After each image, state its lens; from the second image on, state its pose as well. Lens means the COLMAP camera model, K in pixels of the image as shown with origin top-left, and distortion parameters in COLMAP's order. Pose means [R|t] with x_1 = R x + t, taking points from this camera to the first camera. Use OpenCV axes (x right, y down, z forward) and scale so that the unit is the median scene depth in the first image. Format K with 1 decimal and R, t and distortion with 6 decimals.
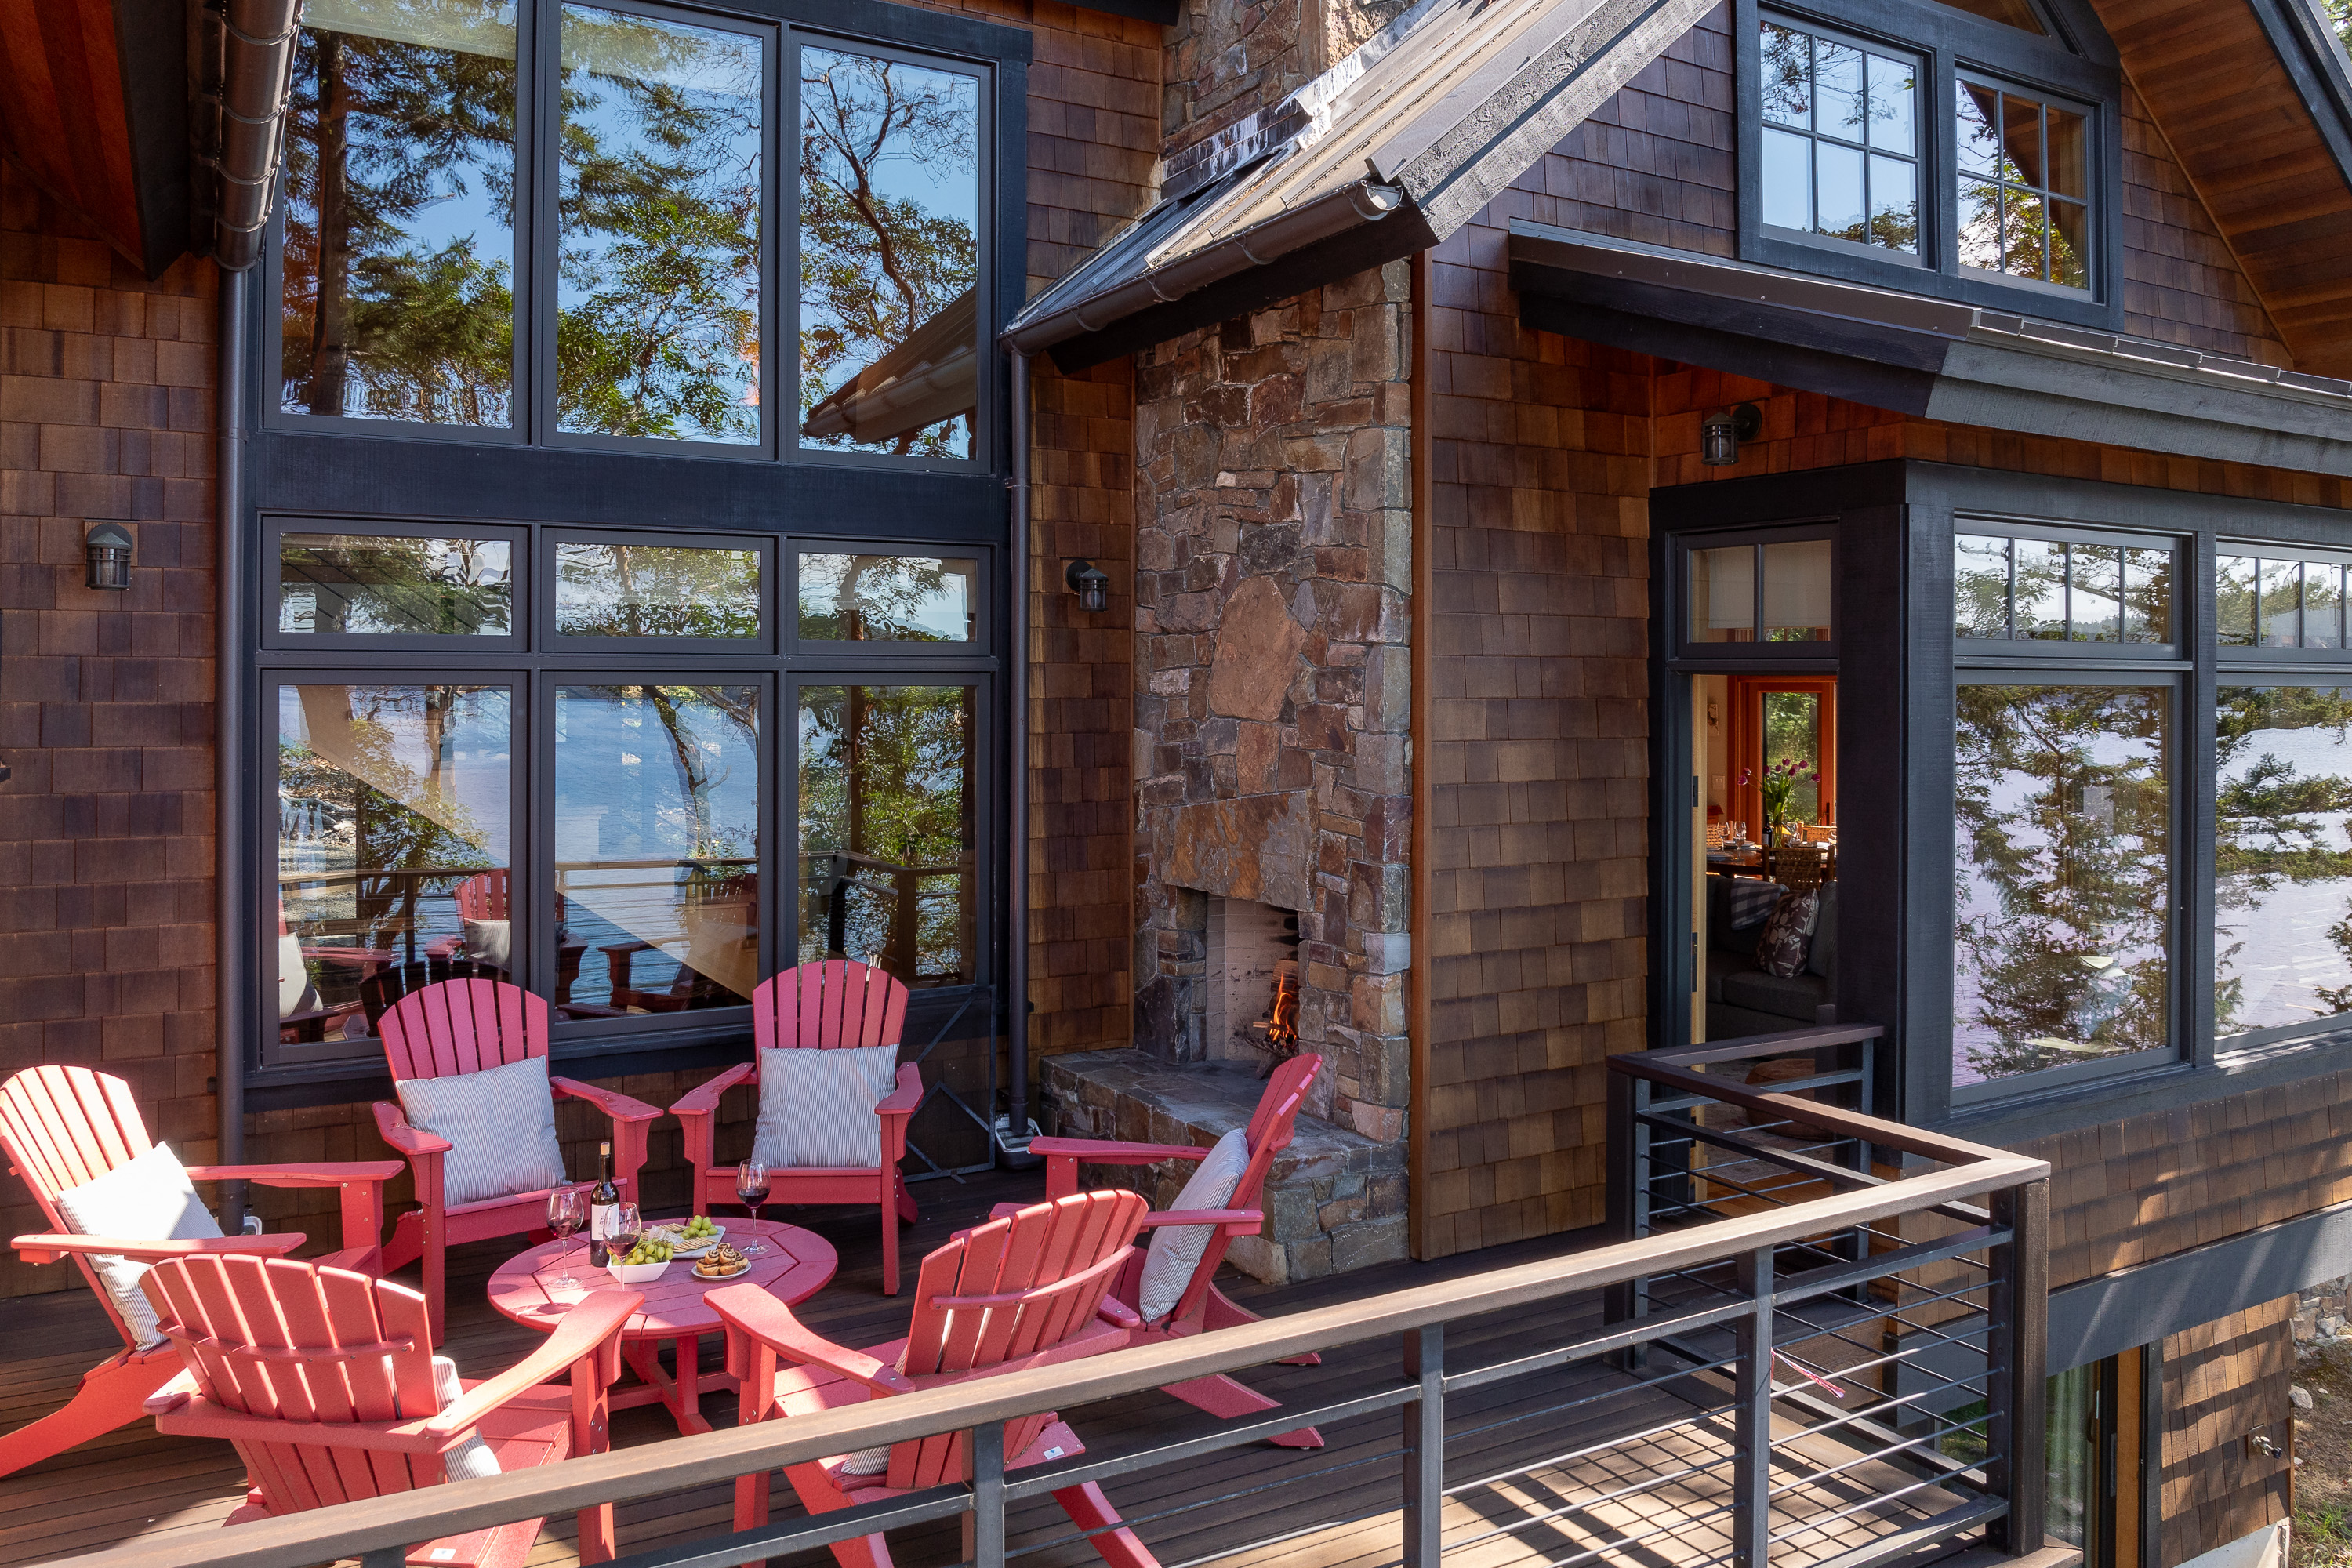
lens RADIAL K [[1708.5, 0, 1185.9], [0, 1708.5, 674.6], [0, 0, 1]] dist [-0.041653, -0.013263]
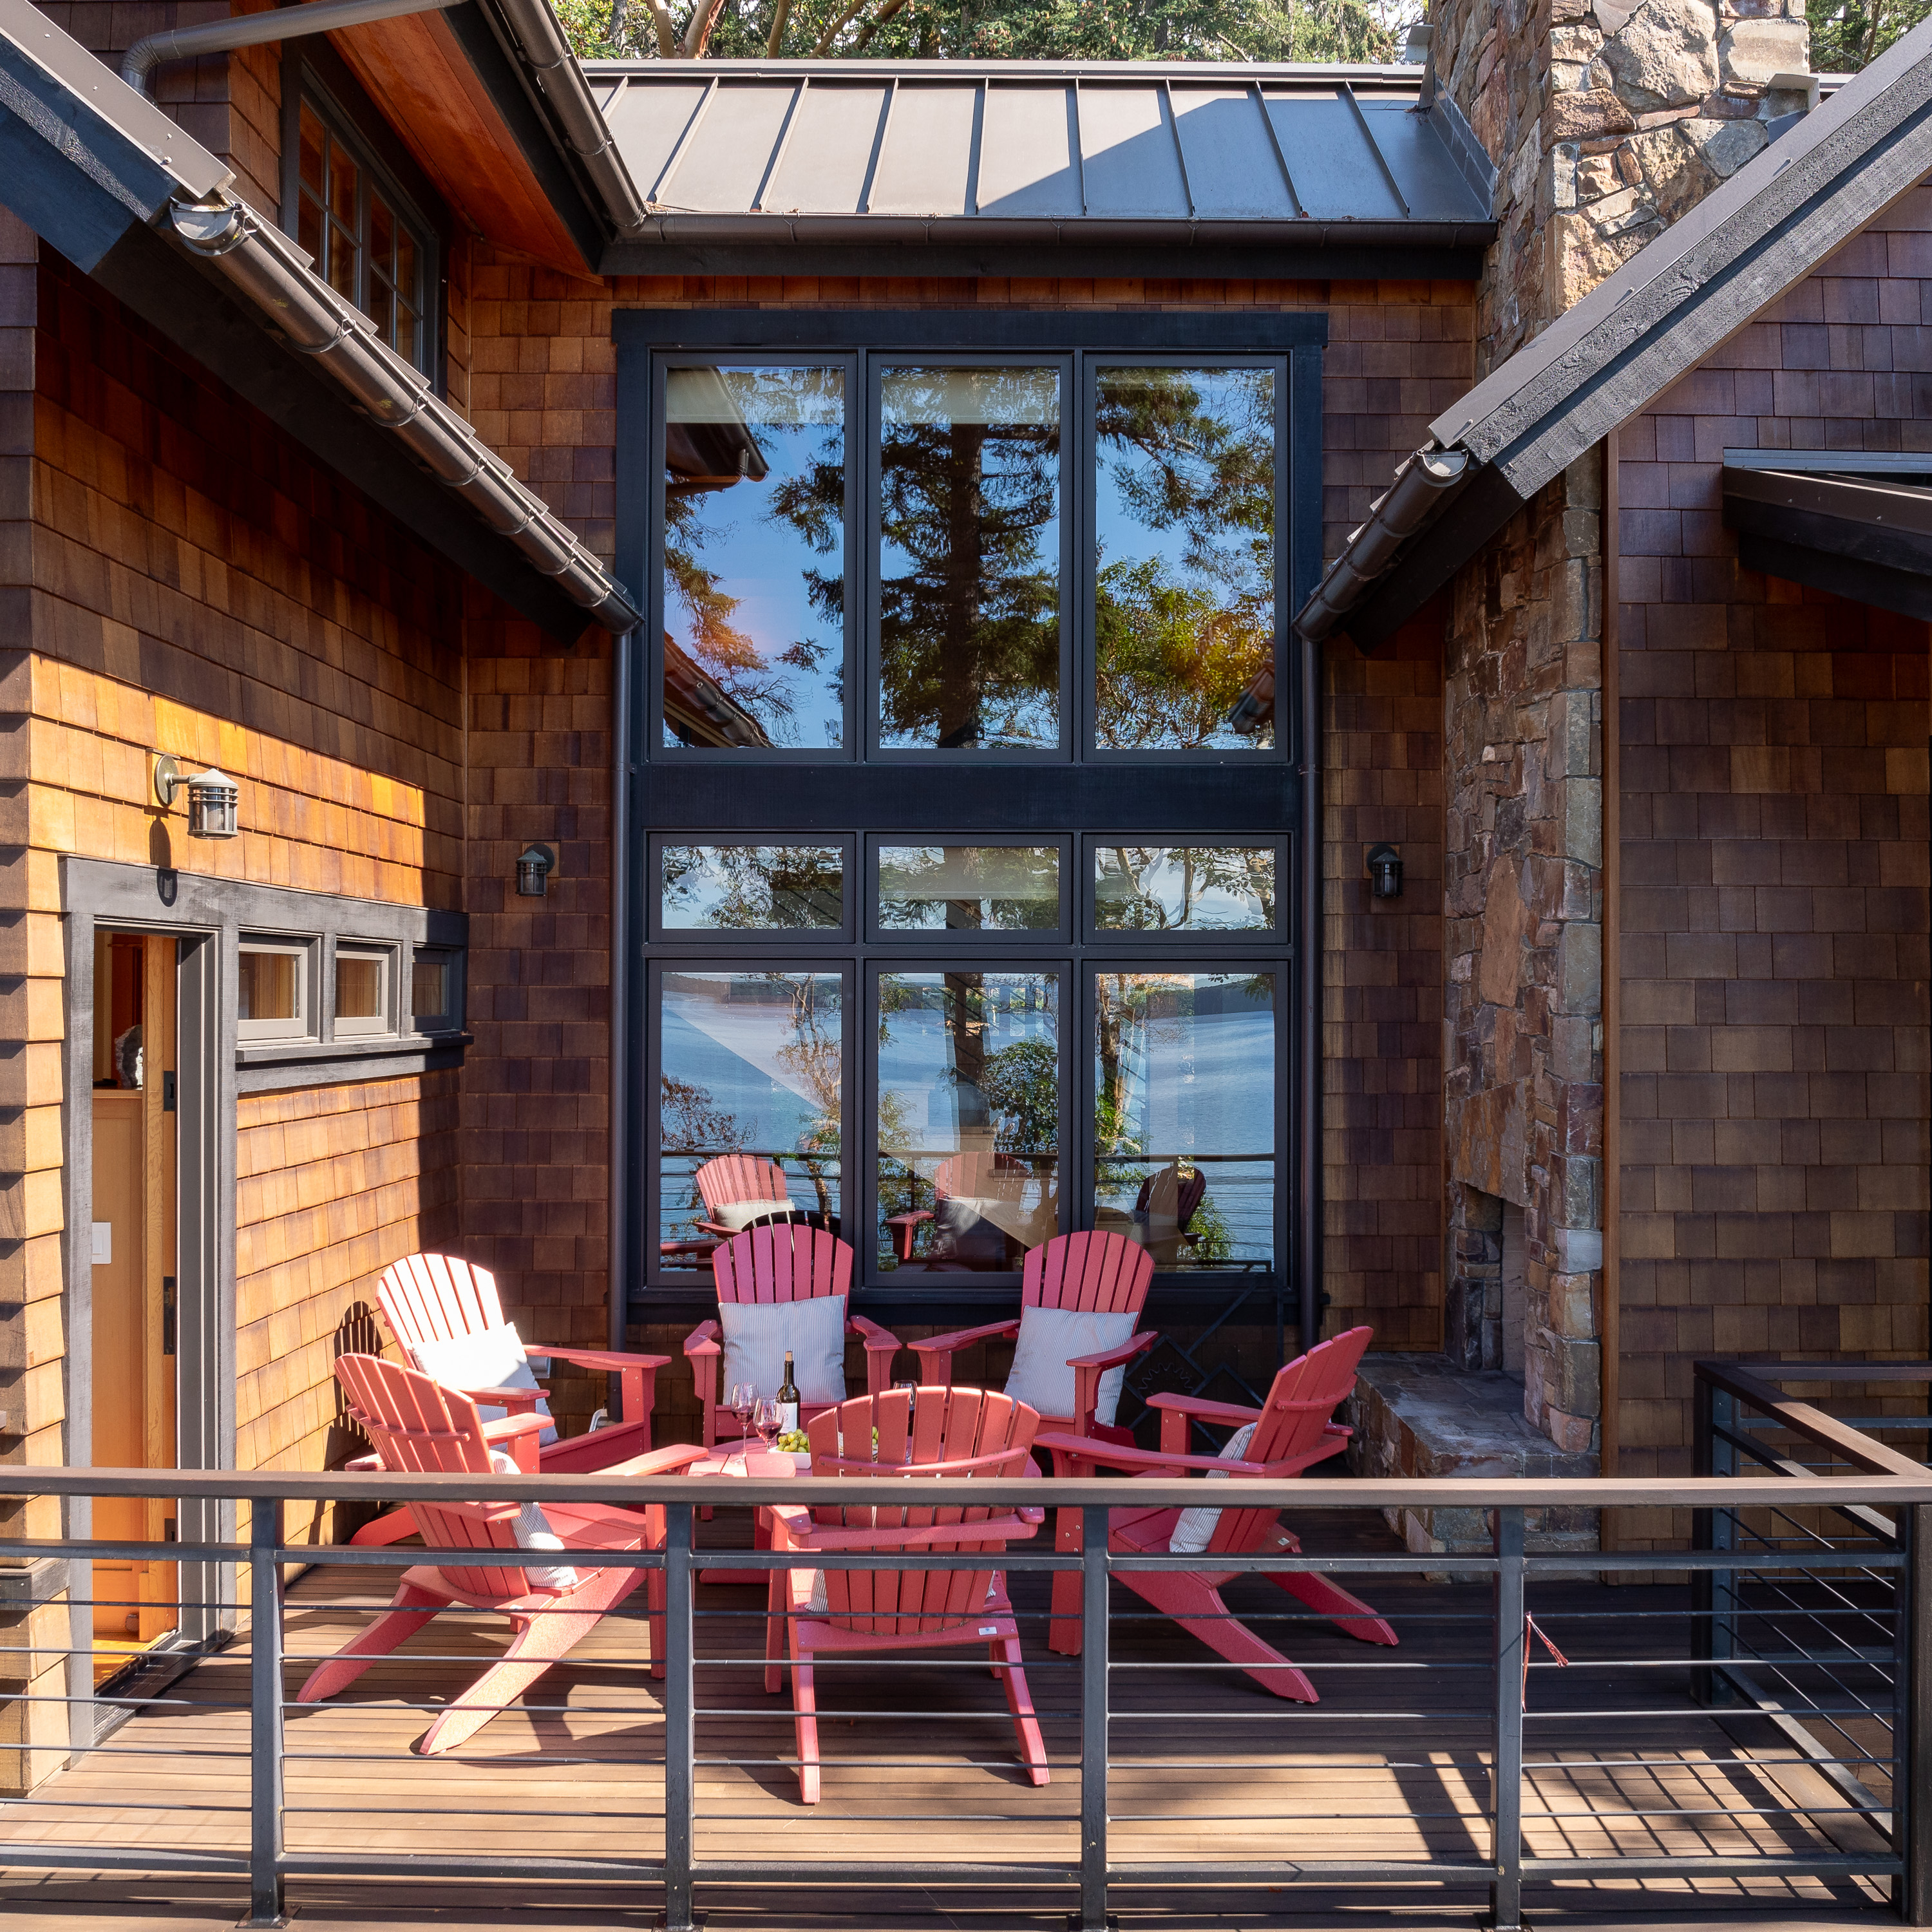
lens RADIAL K [[1917.2, 0, 968.1], [0, 1917.2, 971.3], [0, 0, 1]] dist [-0.064283, 0.000000]
pose [[0.858823, -0.005289, -0.512245, 0.358393], [0.000604, 0.999956, -0.009313, 0.018713], [0.512272, 0.007689, 0.858789, -0.066856]]
